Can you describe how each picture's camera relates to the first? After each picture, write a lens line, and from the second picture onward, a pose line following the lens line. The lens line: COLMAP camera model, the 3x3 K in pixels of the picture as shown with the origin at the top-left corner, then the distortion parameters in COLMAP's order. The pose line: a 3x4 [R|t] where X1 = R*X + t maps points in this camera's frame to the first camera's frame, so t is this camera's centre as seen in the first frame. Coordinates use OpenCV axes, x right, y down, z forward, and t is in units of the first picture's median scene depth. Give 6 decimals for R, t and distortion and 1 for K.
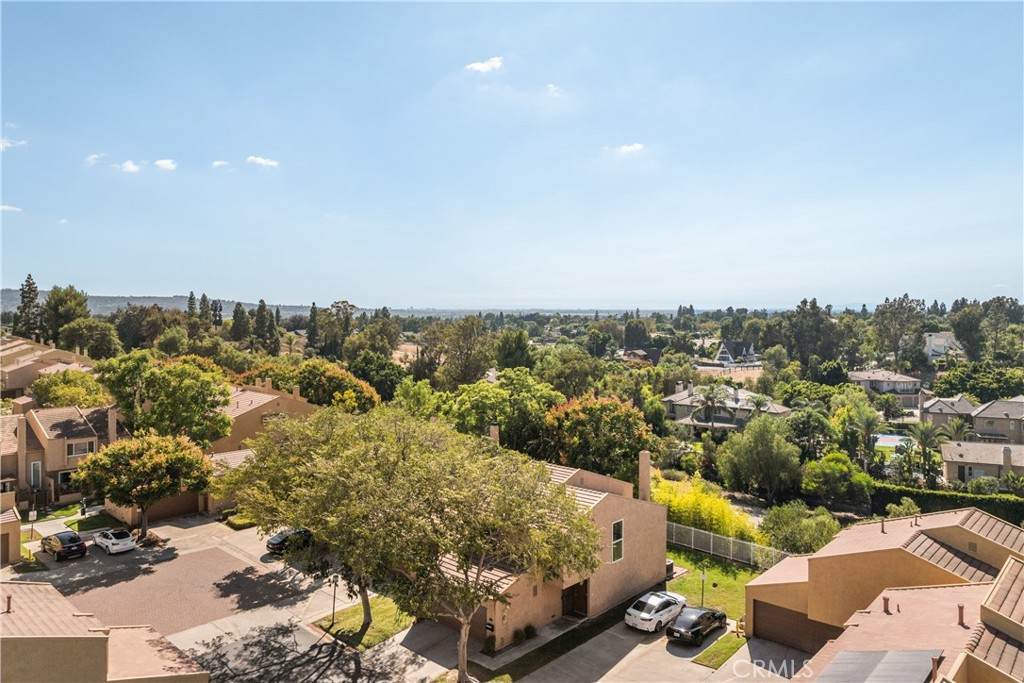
lens RADIAL K [[705.6, 0, 487.7], [0, 705.6, 338.8], [0, 0, 1]] dist [-0.020571, 0.005116]
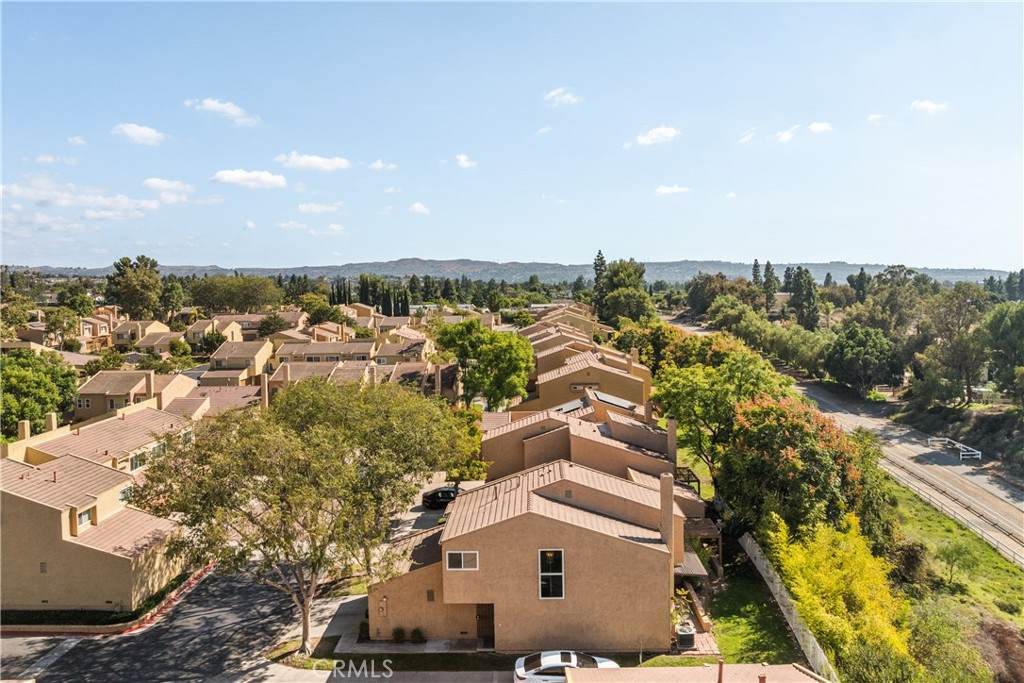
lens RADIAL K [[705.6, 0, 487.7], [0, 705.6, 338.8], [0, 0, 1]] dist [-0.020571, 0.005116]
pose [[0.661051, 0.042368, -0.749144, 0.645357], [-0.005937, 0.998669, 0.051241, -0.017078], [0.750317, -0.029425, 0.660423, 0.382614]]
